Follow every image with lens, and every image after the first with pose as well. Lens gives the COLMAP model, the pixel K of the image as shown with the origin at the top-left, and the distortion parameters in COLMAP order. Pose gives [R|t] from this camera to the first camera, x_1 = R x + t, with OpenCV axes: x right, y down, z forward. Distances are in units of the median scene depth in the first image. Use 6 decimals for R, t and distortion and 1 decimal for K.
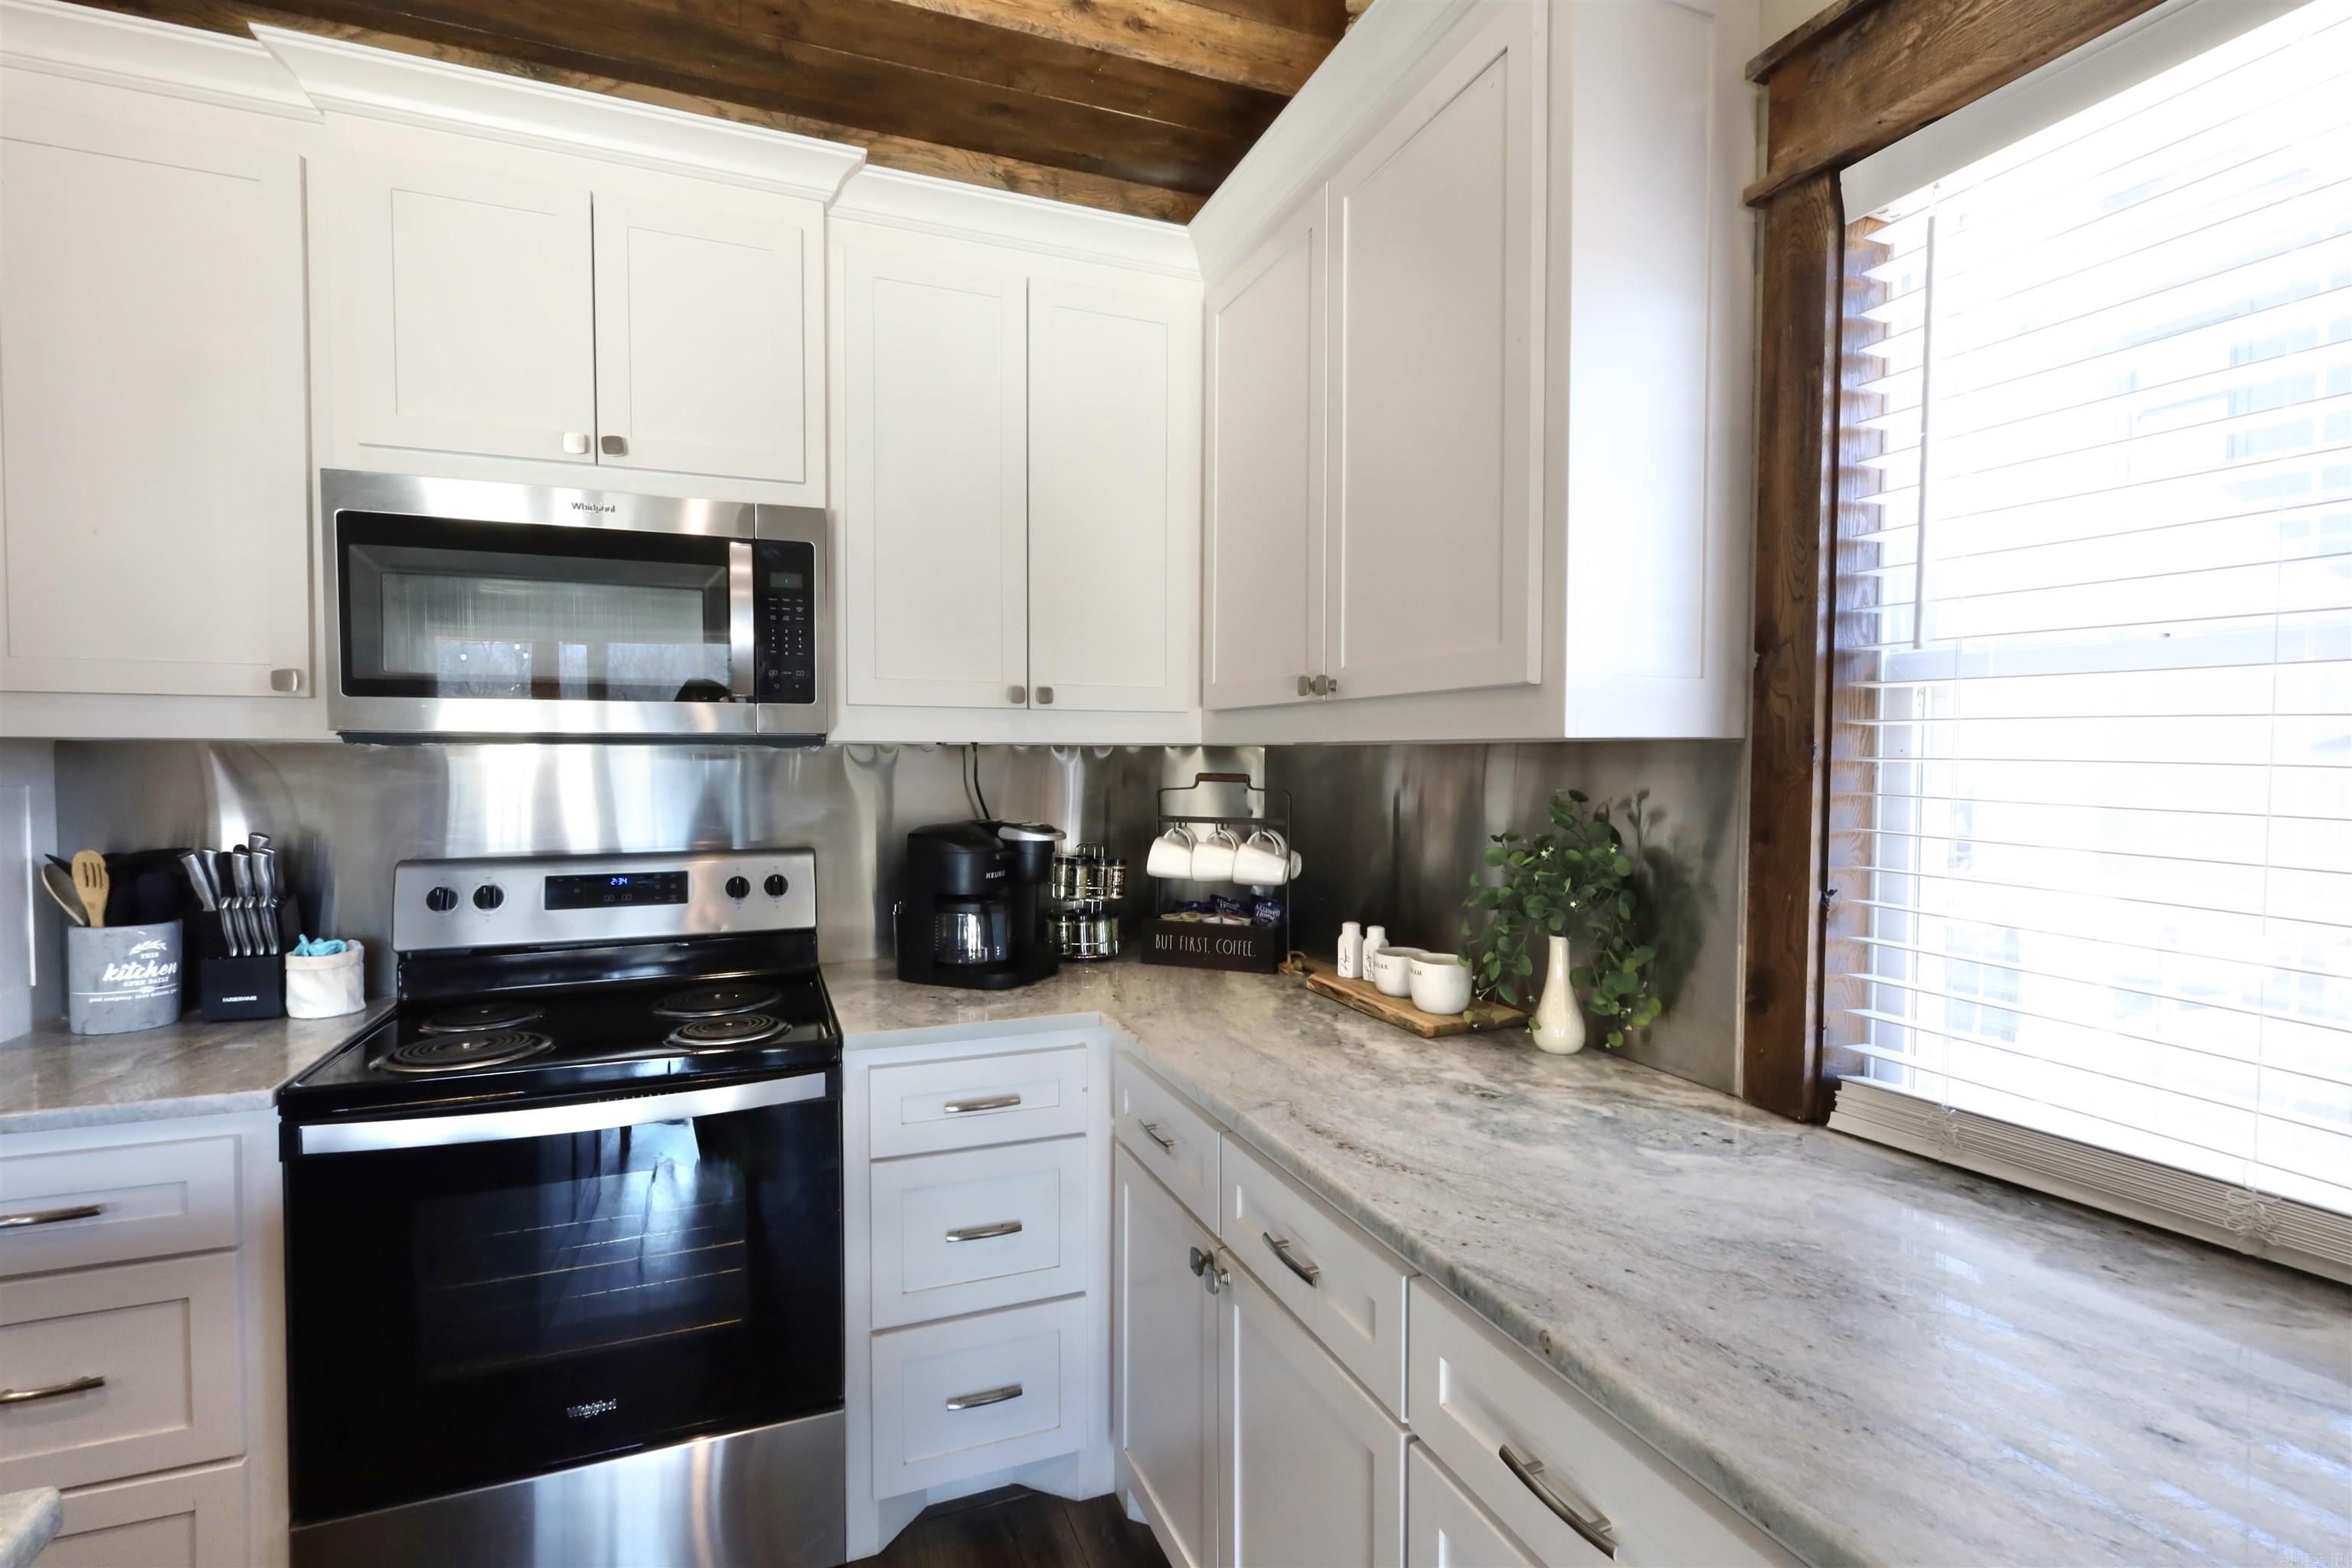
lens RADIAL K [[1083.7, 0, 1181.5], [0, 1083.7, 787.4], [0, 0, 1]] dist [-0.000898, 0.000863]
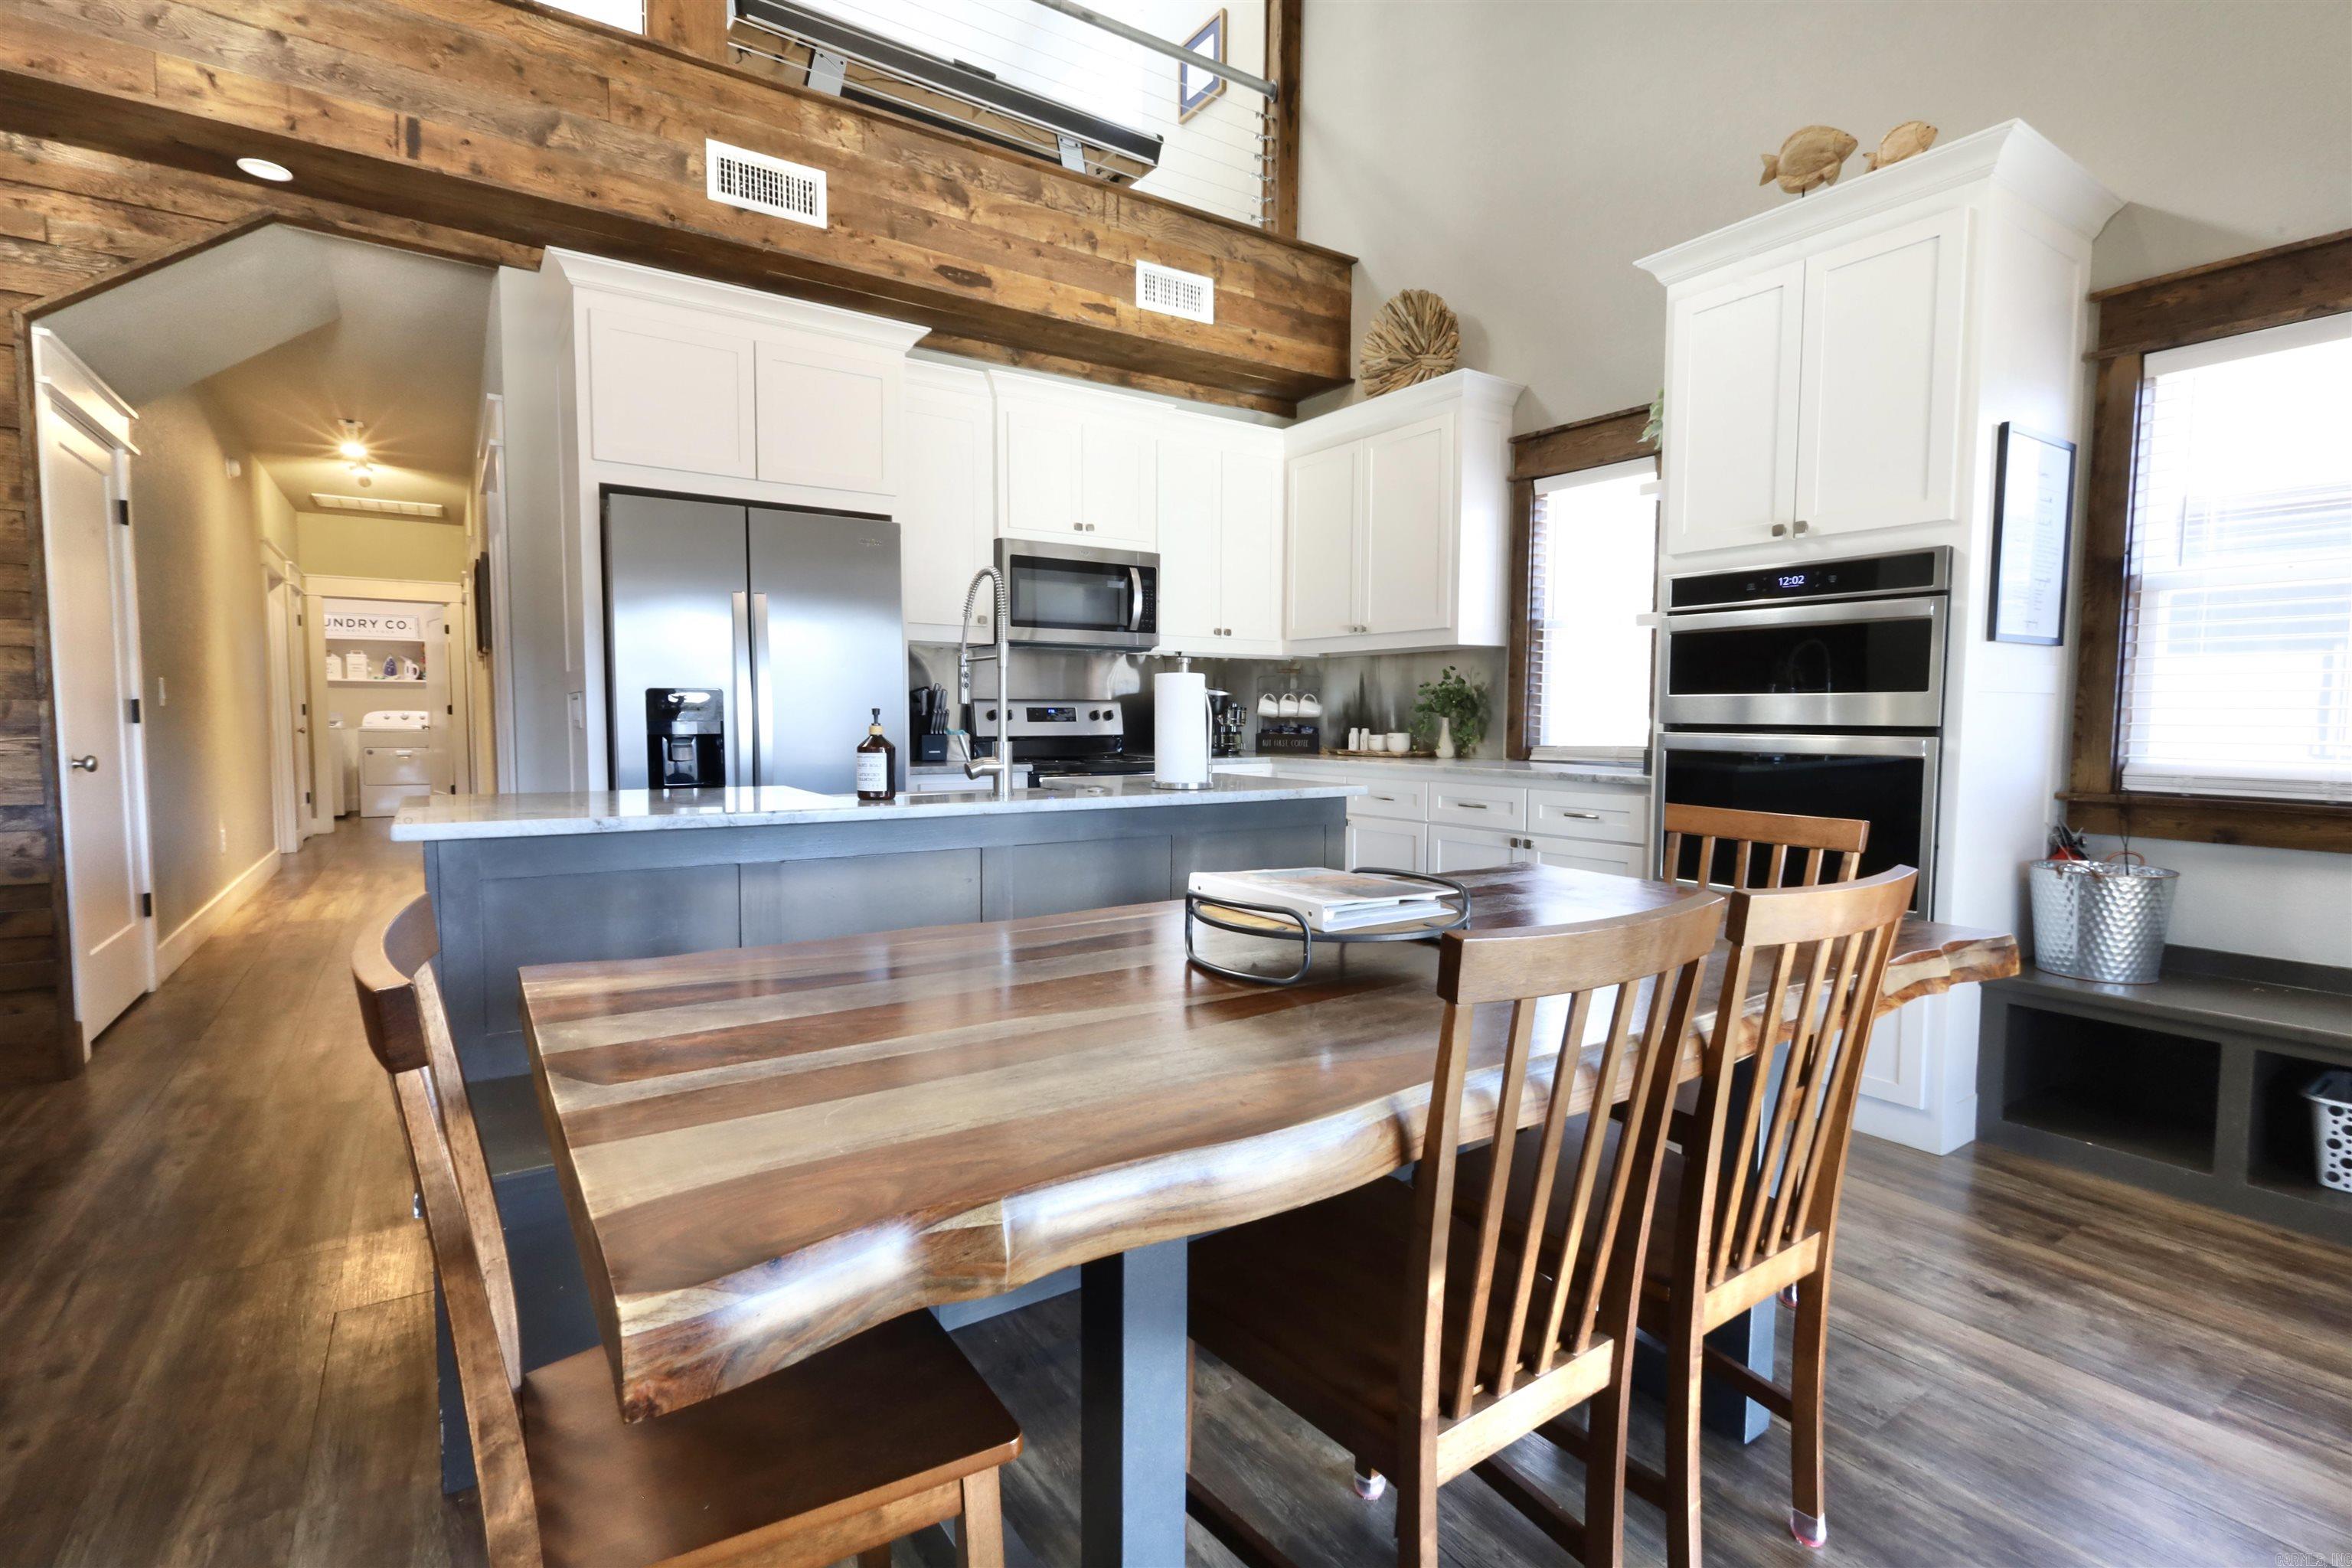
lens RADIAL K [[1083.7, 0, 1175.3], [0, 1083.7, 787.2], [0, 0, 1]] dist [-0.000898, 0.000863]
pose [[0.978835, -0.013744, 0.204188, -0.726402], [0.005896, 0.999222, 0.038994, 0.158972], [-0.204565, -0.036965, 0.978155, -1.287910]]
